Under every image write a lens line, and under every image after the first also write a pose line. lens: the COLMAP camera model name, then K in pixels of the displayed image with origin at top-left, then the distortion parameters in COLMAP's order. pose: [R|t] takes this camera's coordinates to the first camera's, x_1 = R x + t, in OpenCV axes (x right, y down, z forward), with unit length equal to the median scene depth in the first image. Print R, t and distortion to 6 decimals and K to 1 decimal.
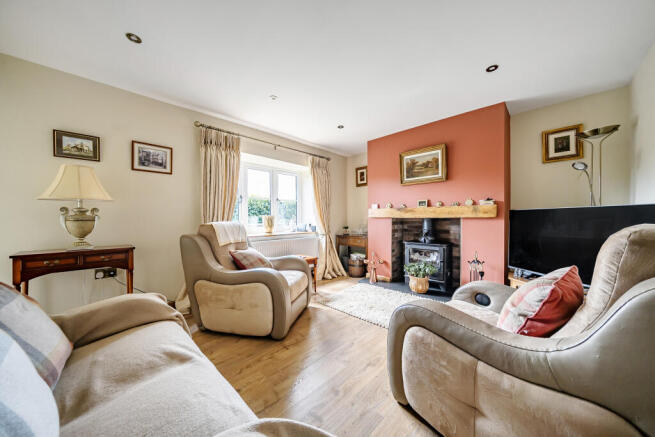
lens RADIAL K [[224.9, 0, 327.1], [0, 224.9, 220.2], [0, 0, 1]] dist [-0.000916, -0.000039]
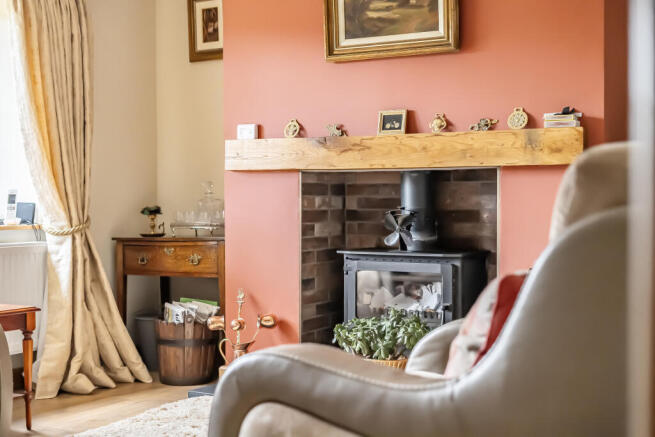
lens RADIAL K [[969.9, 0, 327.5], [0, 969.9, 218.5], [0, 0, 1]] dist [0.025493, 0.079807]
pose [[0.974875, -0.003873, 0.222720, 0.036609], [0.001036, 0.999917, 0.012854, 0.034231], [-0.222752, -0.012300, 0.974798, -0.234965]]
